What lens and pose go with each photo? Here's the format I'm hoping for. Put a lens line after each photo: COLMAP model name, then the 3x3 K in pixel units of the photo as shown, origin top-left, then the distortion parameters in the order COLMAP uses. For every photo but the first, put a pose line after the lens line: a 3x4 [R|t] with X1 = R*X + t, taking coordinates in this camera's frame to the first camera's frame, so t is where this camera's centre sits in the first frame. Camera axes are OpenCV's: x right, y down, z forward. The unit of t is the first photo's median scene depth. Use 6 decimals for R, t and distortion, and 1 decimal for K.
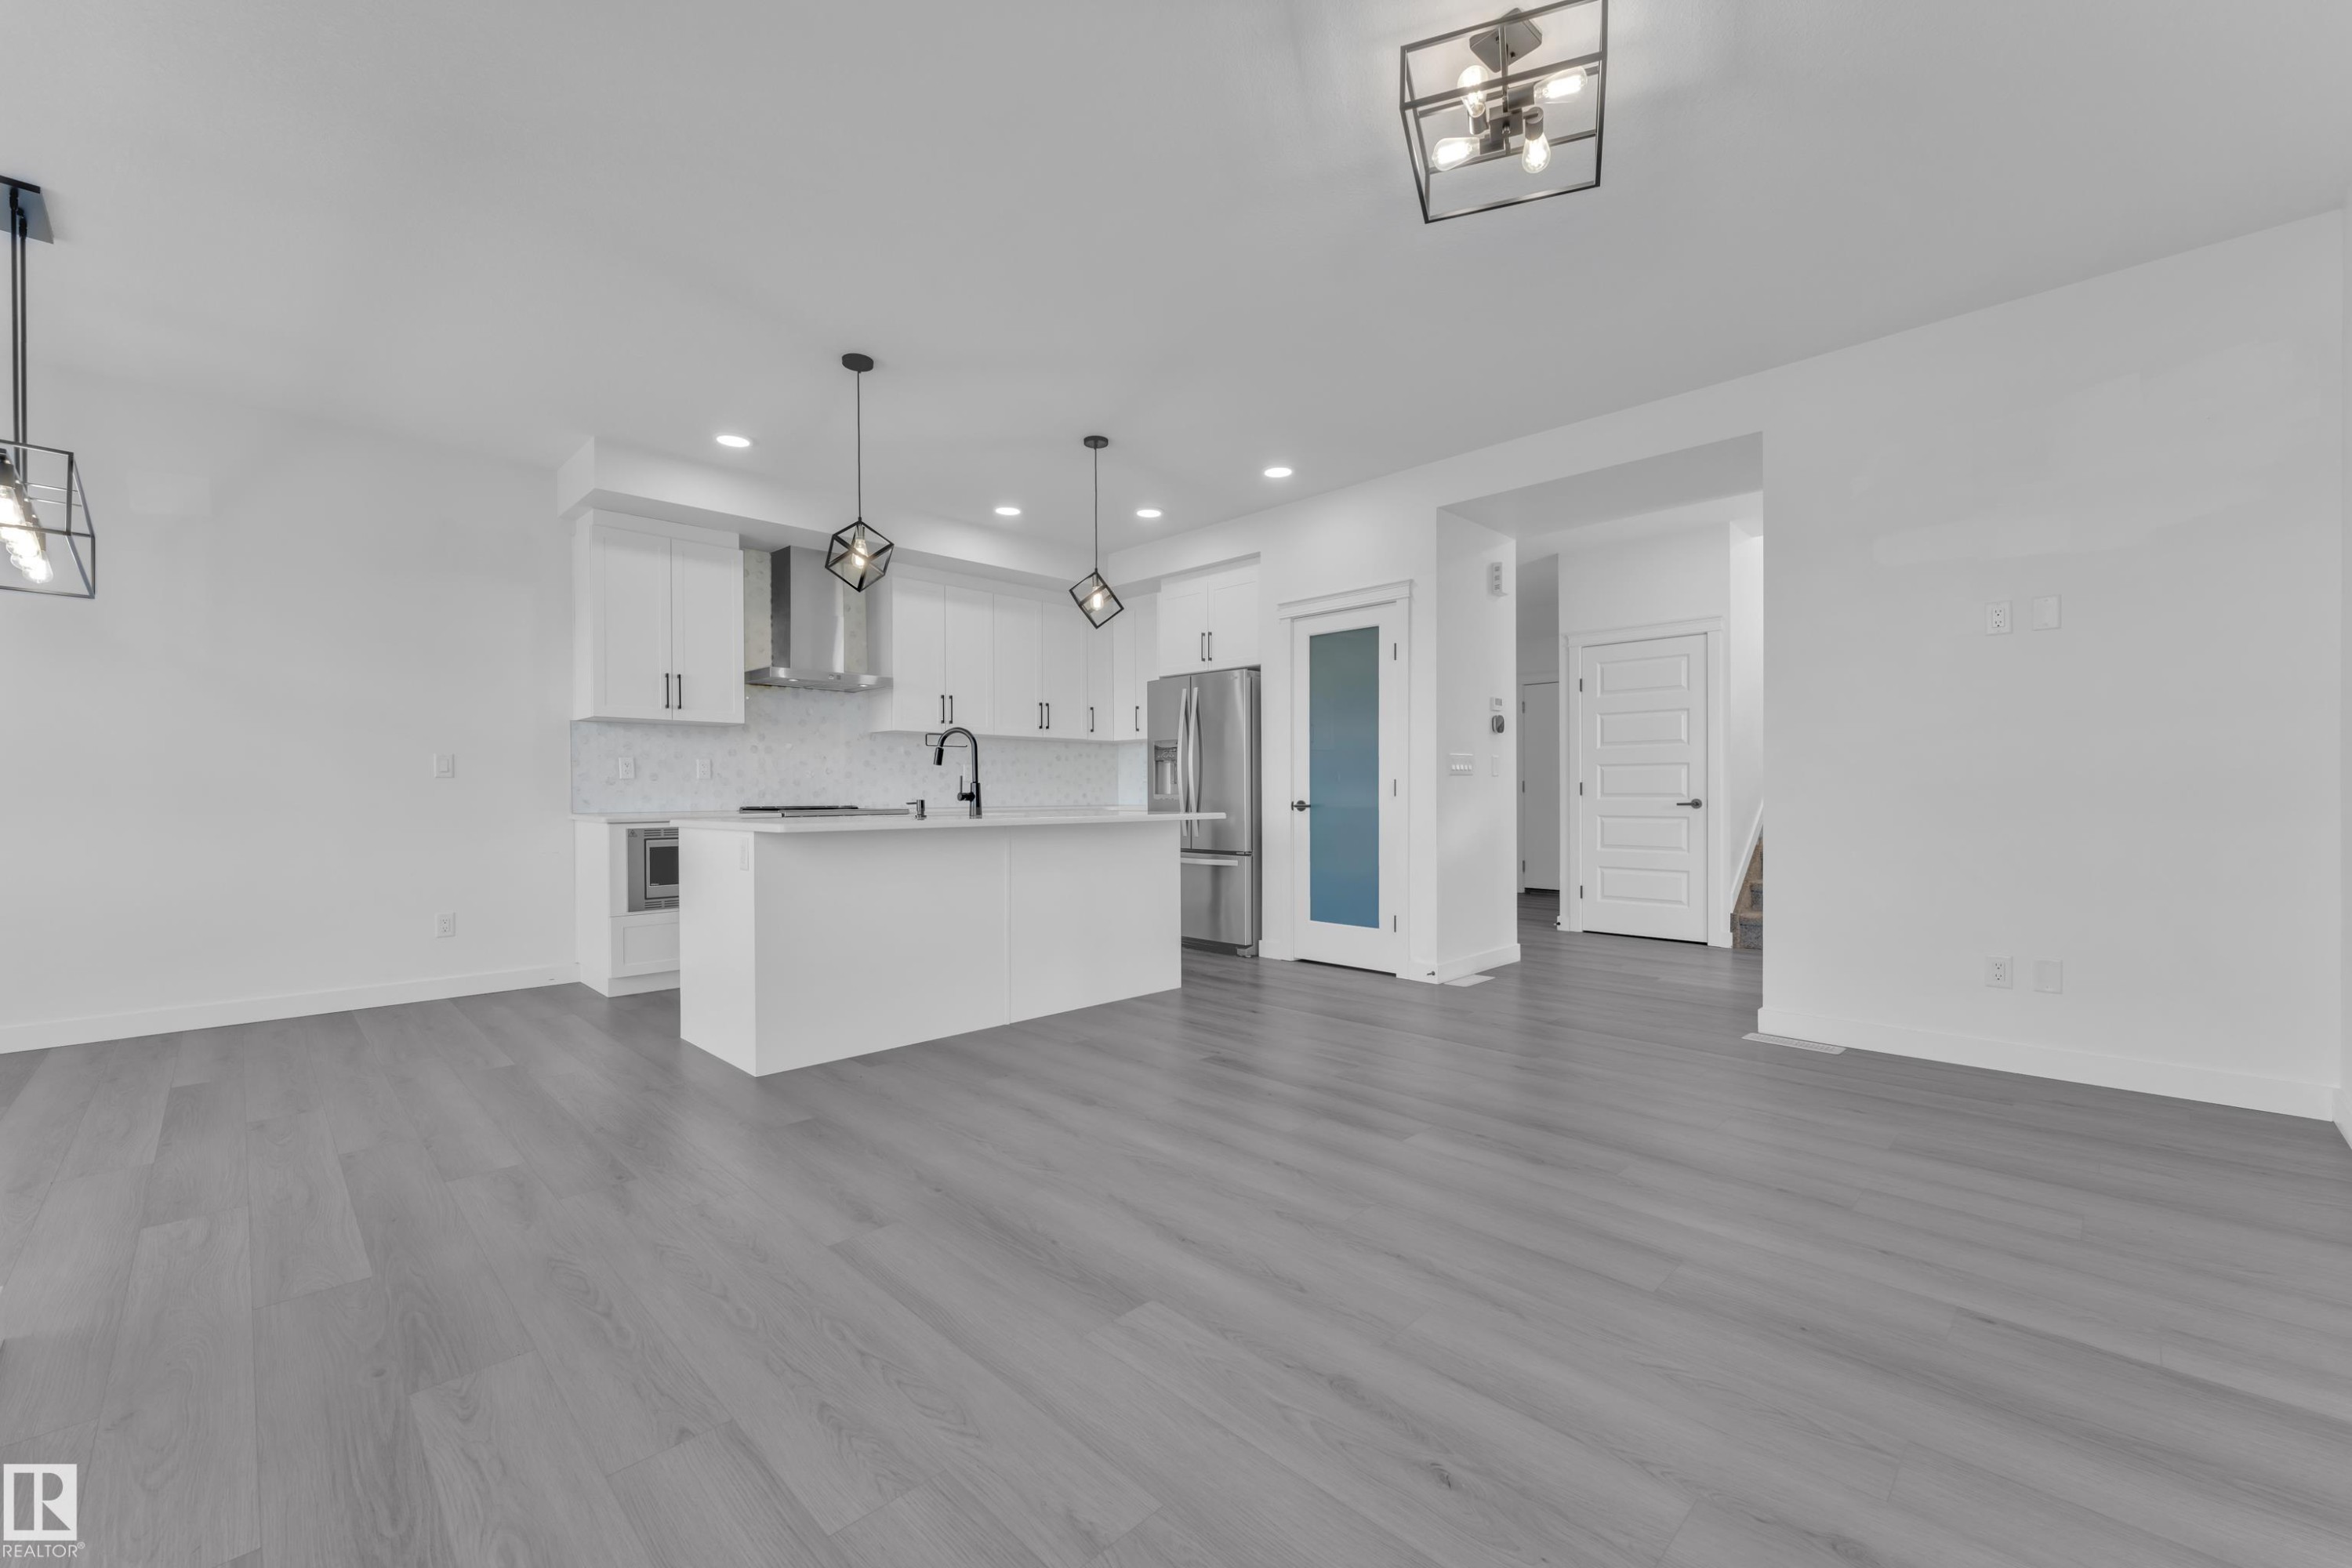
lens RADIAL K [[944.3, 0, 1169.6], [0, 944.3, 799.3], [0, 0, 1]] dist [0.003022, 0.000144]
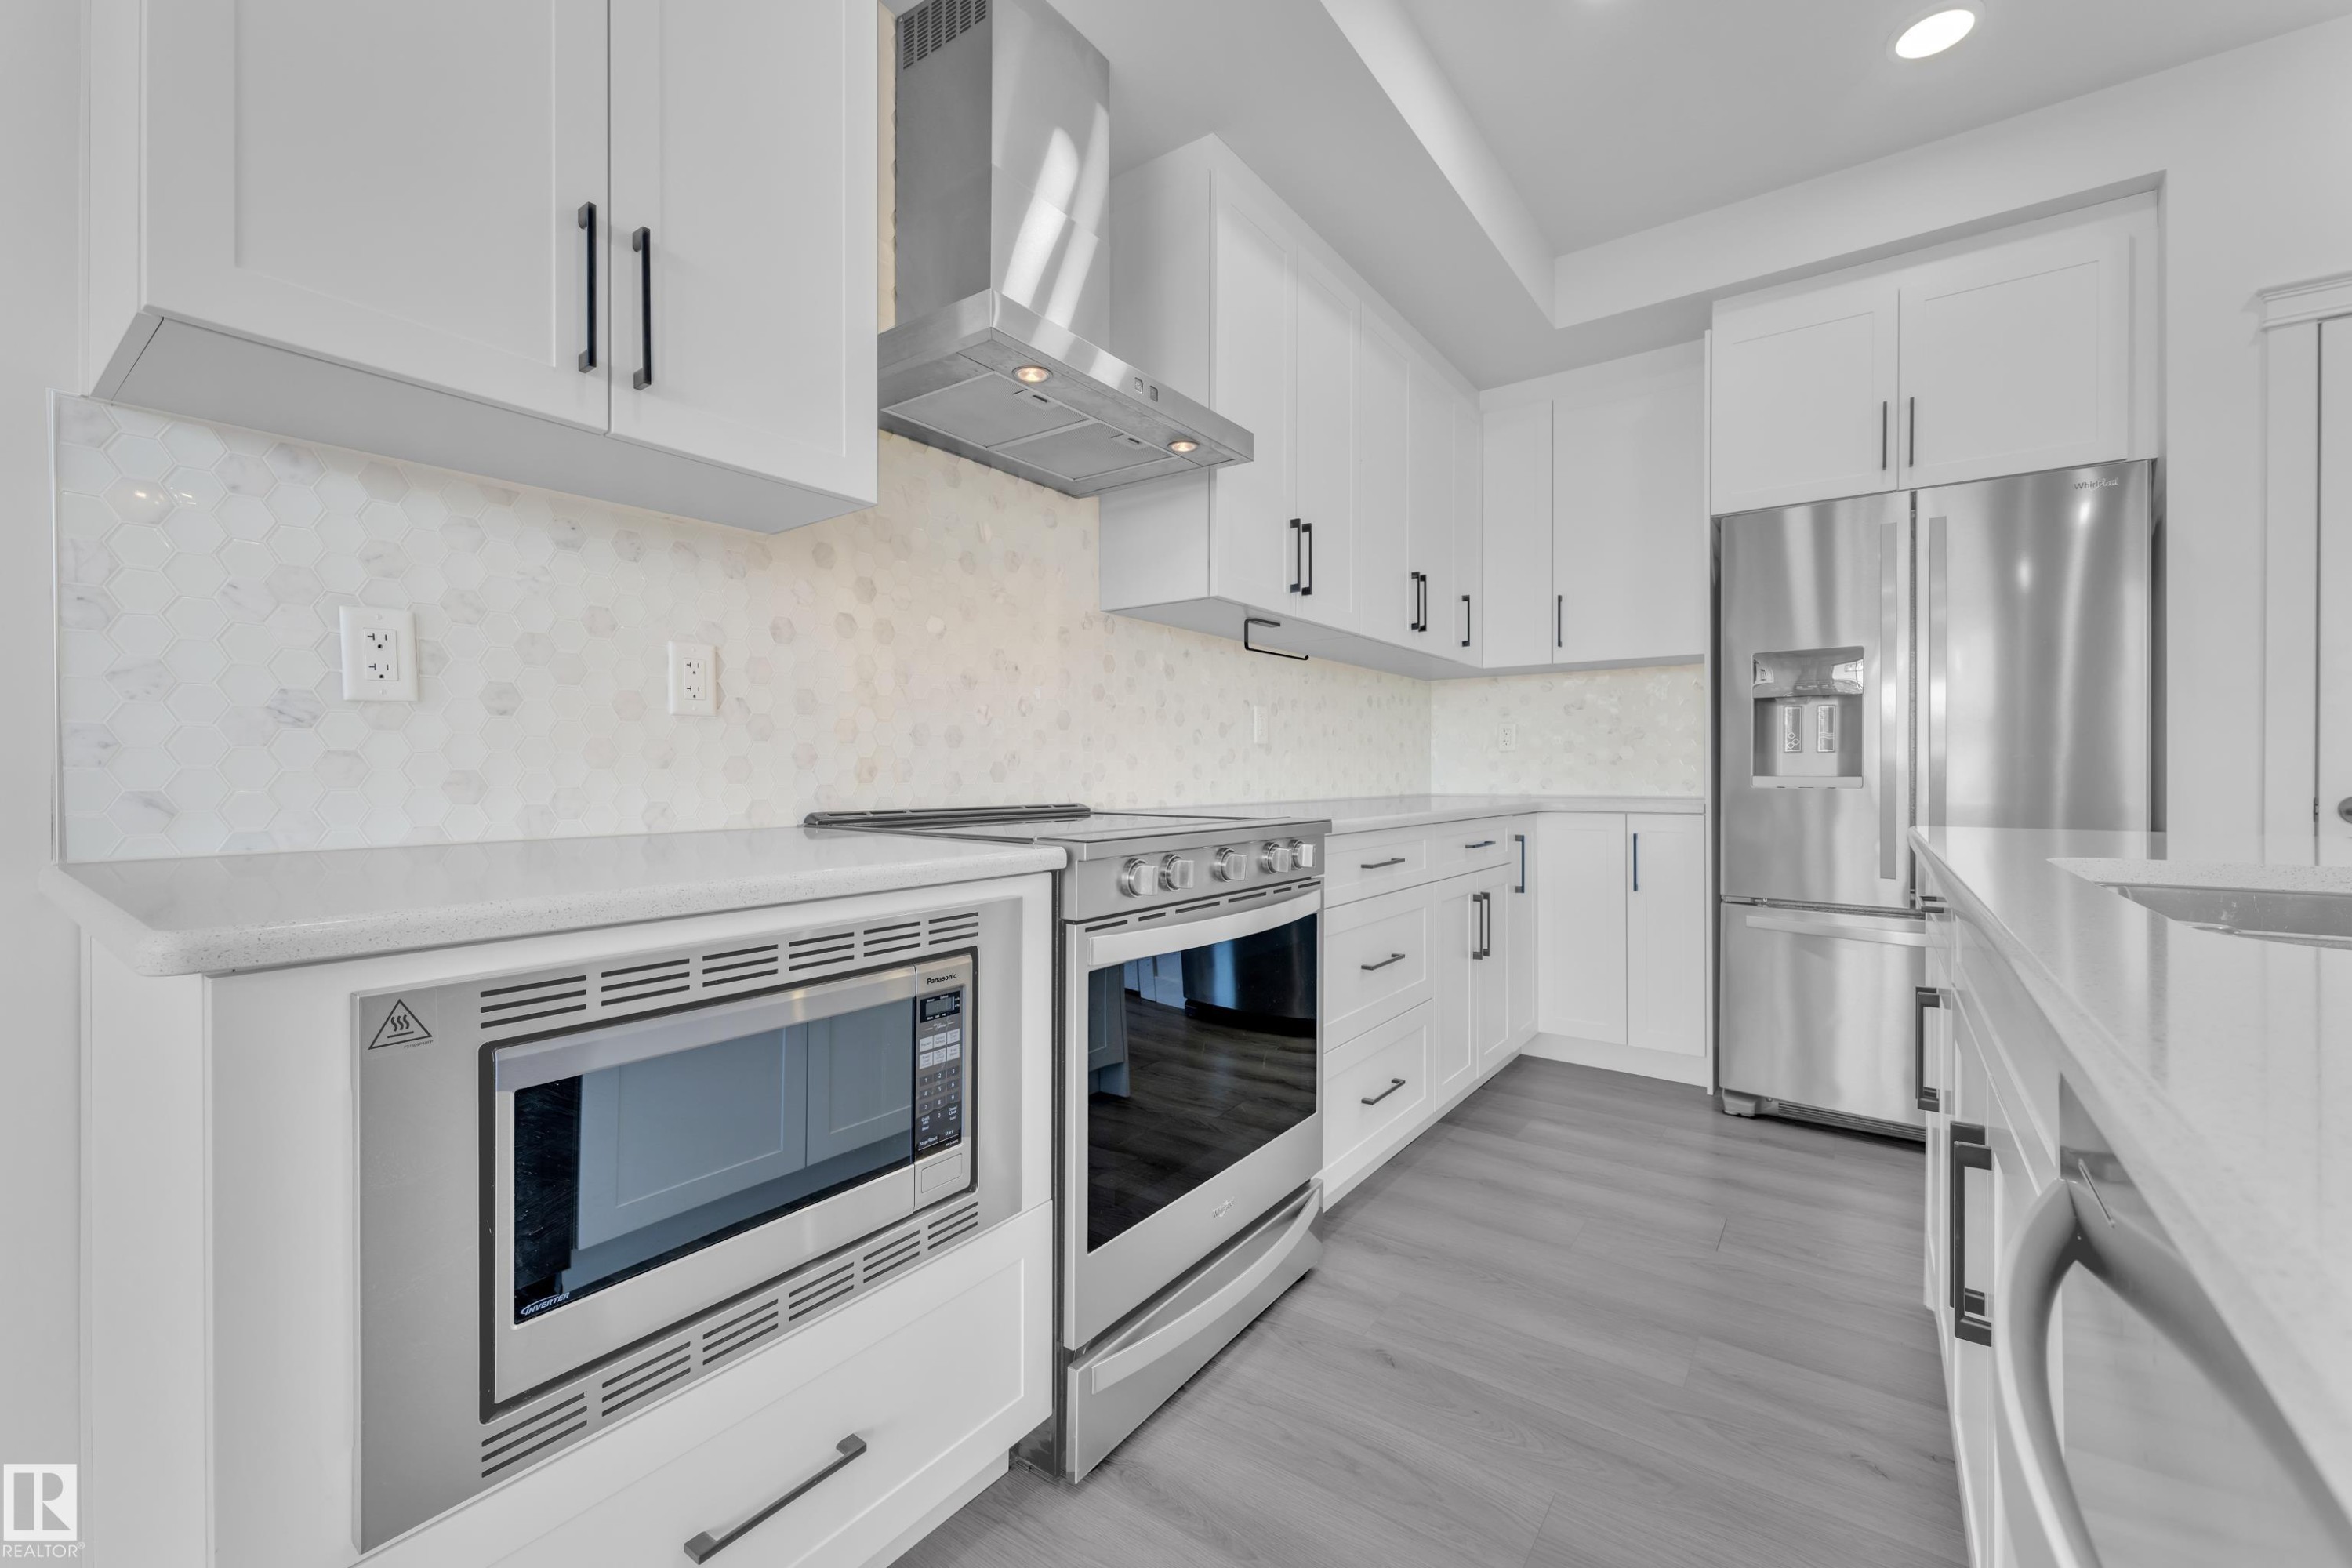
lens RADIAL K [[951.4, 0, 1172.4], [0, 951.4, 776.3], [0, 0, 1]] dist [0.001878, 0.000073]
pose [[0.987411, 0.005455, 0.158083, -0.427832], [-0.005046, 0.999983, -0.002990, -0.003680], [-0.158097, 0.002154, 0.987421, 0.754582]]
